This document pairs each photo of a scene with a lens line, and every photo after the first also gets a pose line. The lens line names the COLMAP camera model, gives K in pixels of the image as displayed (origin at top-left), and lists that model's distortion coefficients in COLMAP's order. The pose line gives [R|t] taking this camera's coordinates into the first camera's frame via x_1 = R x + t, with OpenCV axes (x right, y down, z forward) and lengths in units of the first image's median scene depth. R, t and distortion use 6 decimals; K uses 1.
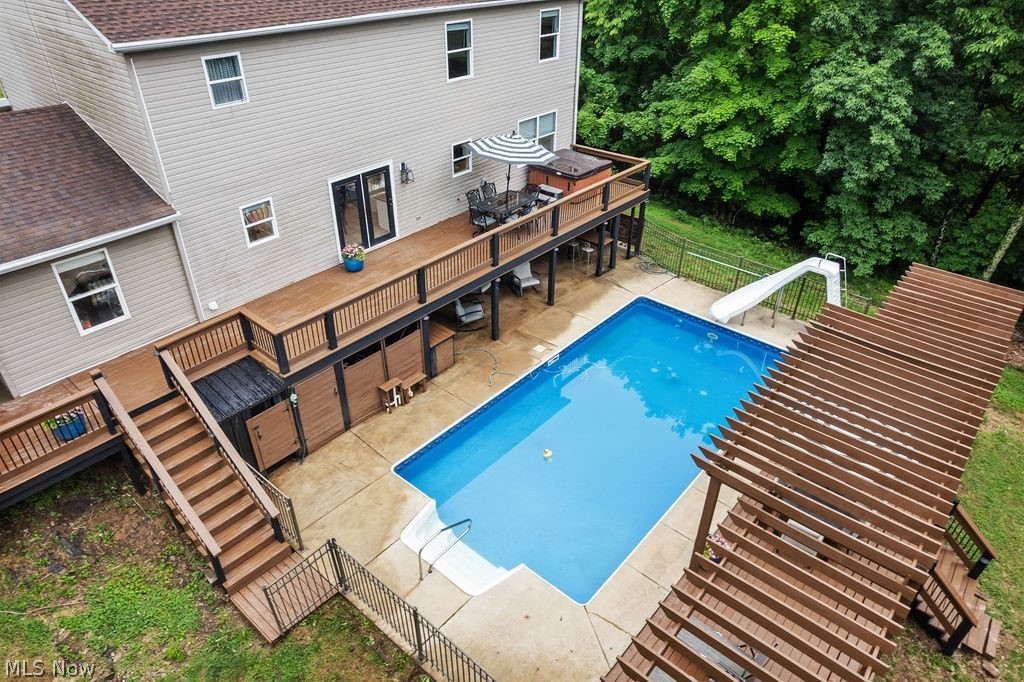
lens RADIAL K [[648.0, 0, 512.0], [0, 648.0, 341.0], [0, 0, 1]] dist [-0.066370, 0.056030]
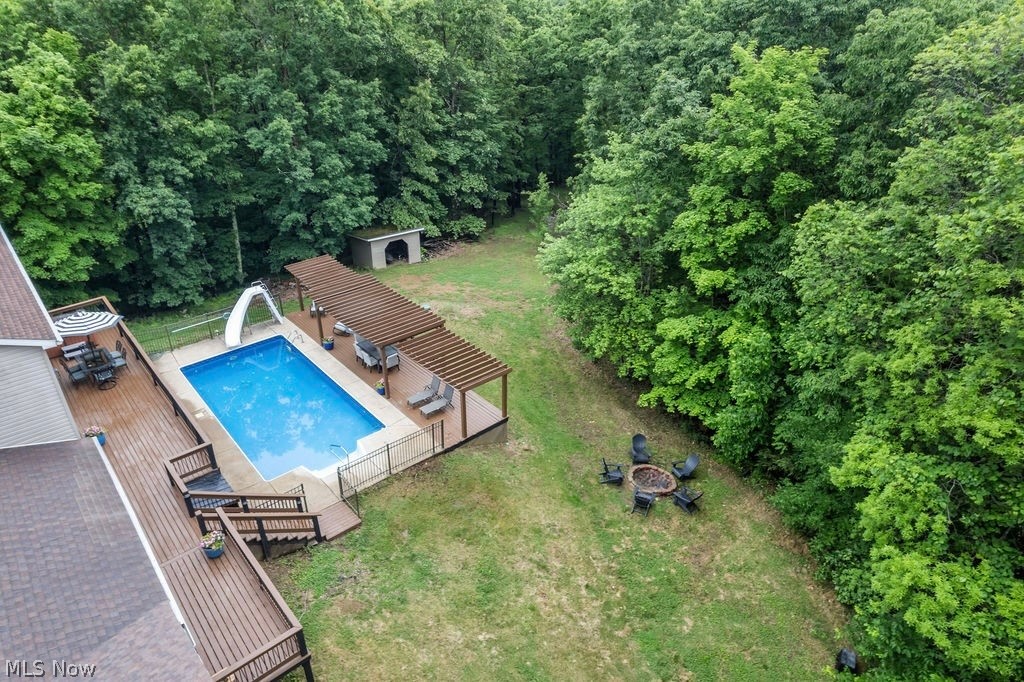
lens RADIAL K [[656.9, 0, 515.3], [0, 656.9, 336.8], [0, 0, 1]] dist [-0.083068, 0.080264]
pose [[0.145784, -0.491819, 0.858406, -0.937682], [0.541180, 0.765991, 0.346961, -0.225453], [-0.828174, 0.413971, 0.377831, -0.236048]]
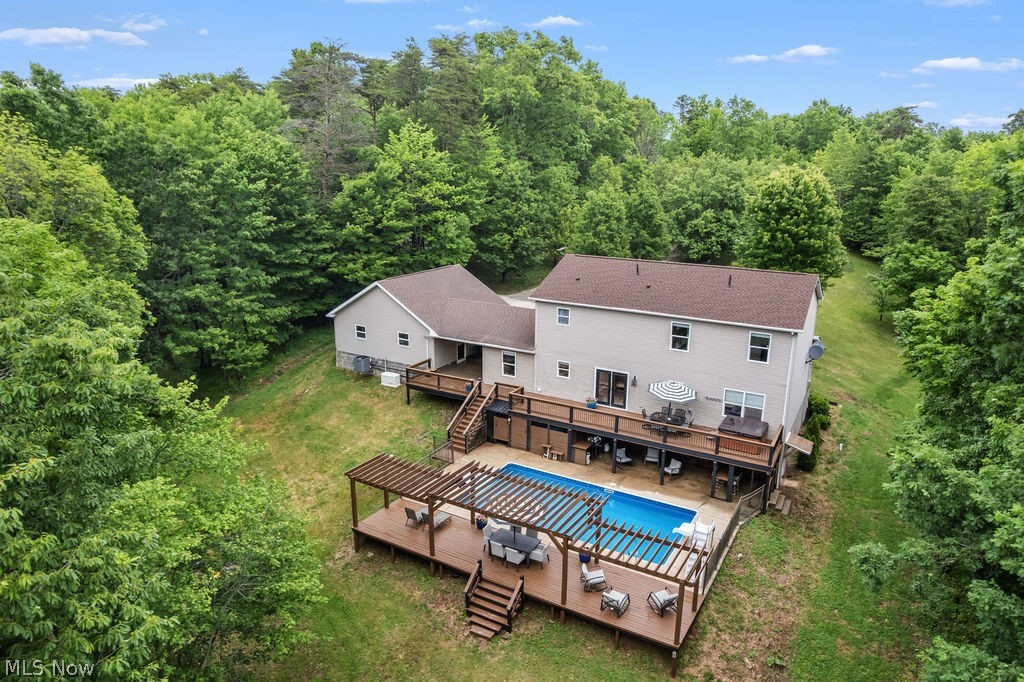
lens RADIAL K [[707.6, 0, 512.0], [0, 707.6, 341.0], [0, 0, 1]] dist [-0.046734, 0.043846]
pose [[0.175617, 0.250259, -0.952118, 1.591654], [-0.546274, 0.829362, 0.117233, -0.357895], [0.818989, 0.499529, 0.282360, -0.004496]]
